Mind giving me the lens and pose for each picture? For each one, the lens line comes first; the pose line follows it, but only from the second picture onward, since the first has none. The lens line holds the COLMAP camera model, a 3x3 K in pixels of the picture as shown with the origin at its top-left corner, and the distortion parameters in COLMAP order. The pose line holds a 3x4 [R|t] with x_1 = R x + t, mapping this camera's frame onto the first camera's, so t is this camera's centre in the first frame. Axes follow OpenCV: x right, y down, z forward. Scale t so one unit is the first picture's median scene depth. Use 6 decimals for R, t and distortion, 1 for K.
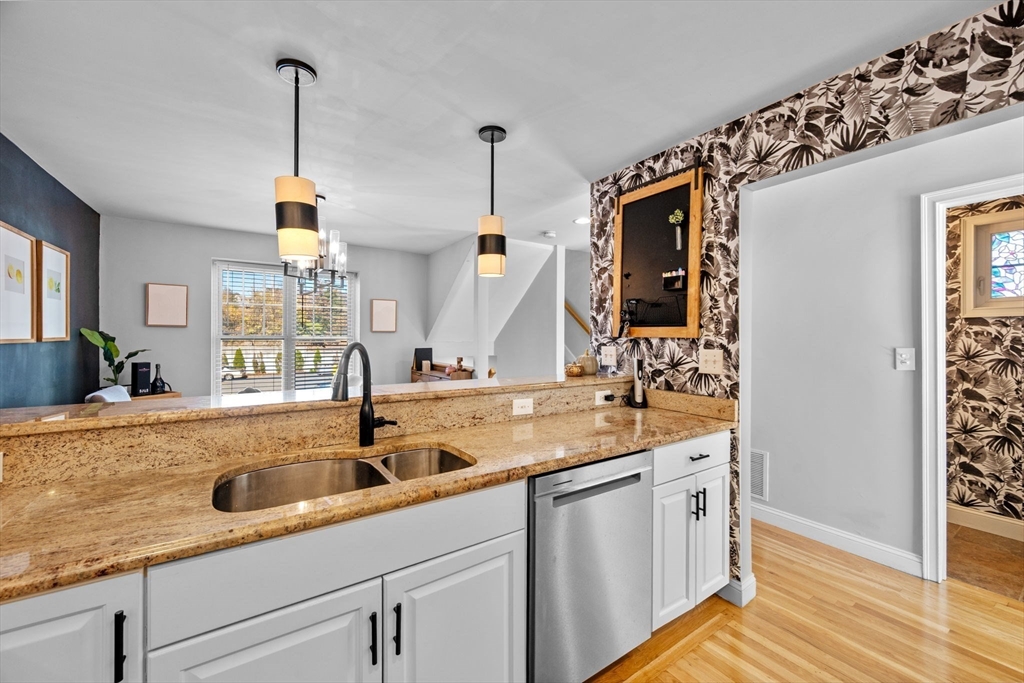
lens RADIAL K [[406.8, 0, 505.9], [0, 406.8, 337.8], [0, 0, 1]] dist [-0.002021, 0.000731]
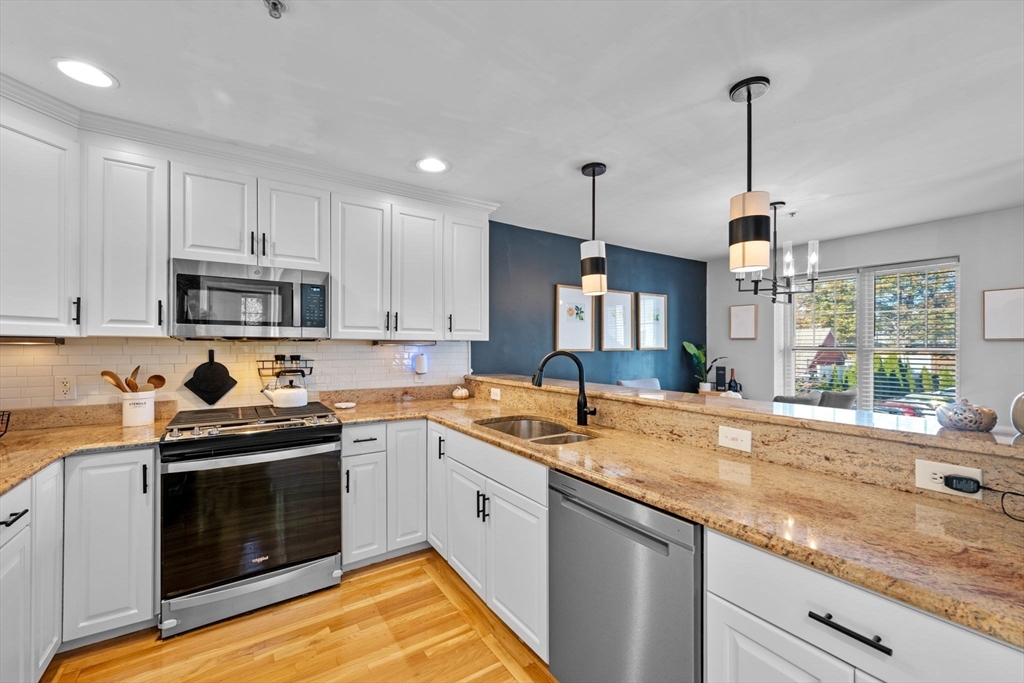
lens RADIAL K [[406.8, 0, 511.4], [0, 406.8, 347.3], [0, 0, 1]] dist [-0.002021, 0.000731]
pose [[0.006438, 0.000172, -0.999979, 0.714773], [-0.004098, 0.999992, 0.000146, -0.000970], [0.999971, 0.004097, 0.006439, 0.509279]]
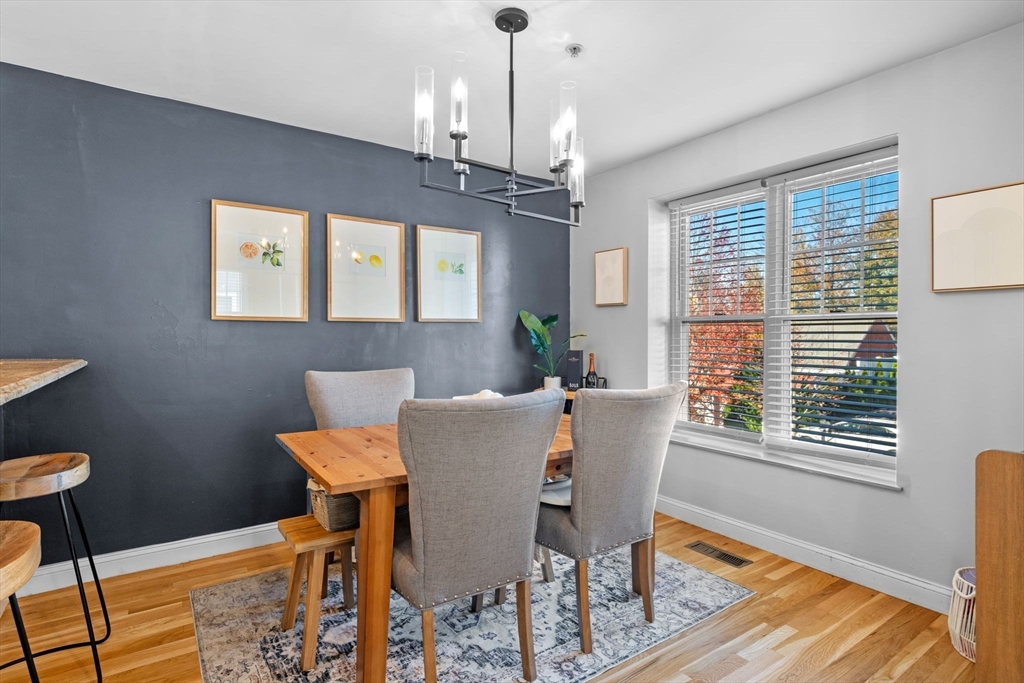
lens RADIAL K [[506.8, 0, 514.2], [0, 506.8, 339.4], [0, 0, 1]] dist [-0.004367, -0.000031]
pose [[0.028158, 0.004053, -0.999595, 0.195964], [-0.002559, 0.999989, 0.003983, 0.057383], [0.999600, 0.002446, 0.028168, 1.411712]]
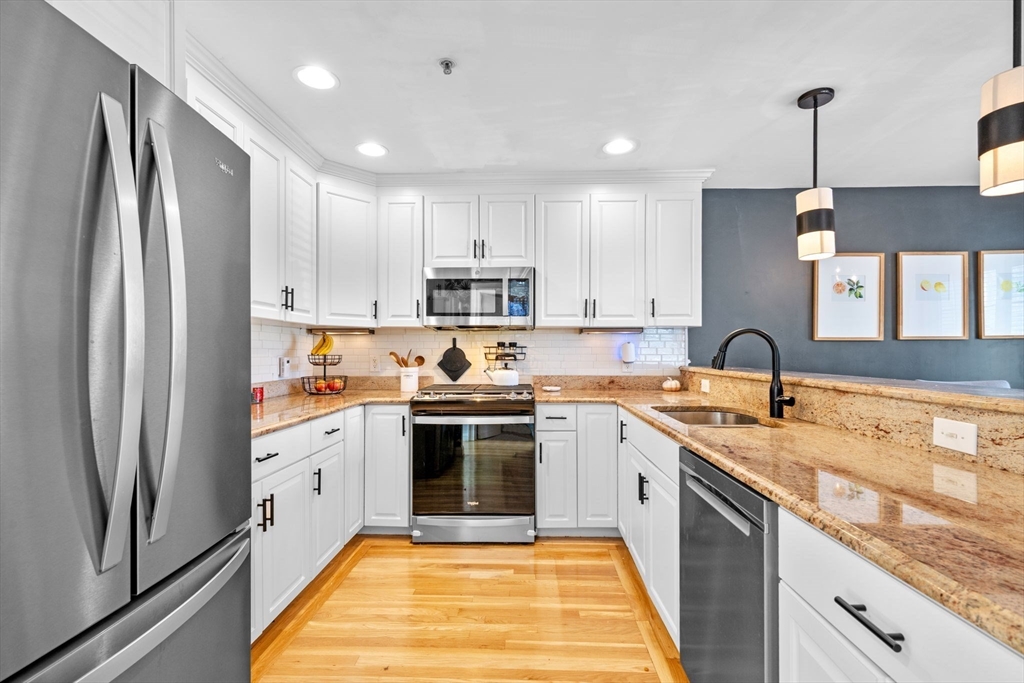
lens RADIAL K [[454.8, 0, 519.3], [0, 454.8, 352.2], [0, 0, 1]] dist [-0.000001, -0.000594]
pose [[-0.570887, 0.001293, -0.821028, 0.761439], [-0.001510, 0.999995, 0.002625, 0.052986], [0.821027, 0.002738, -0.570882, 0.773386]]
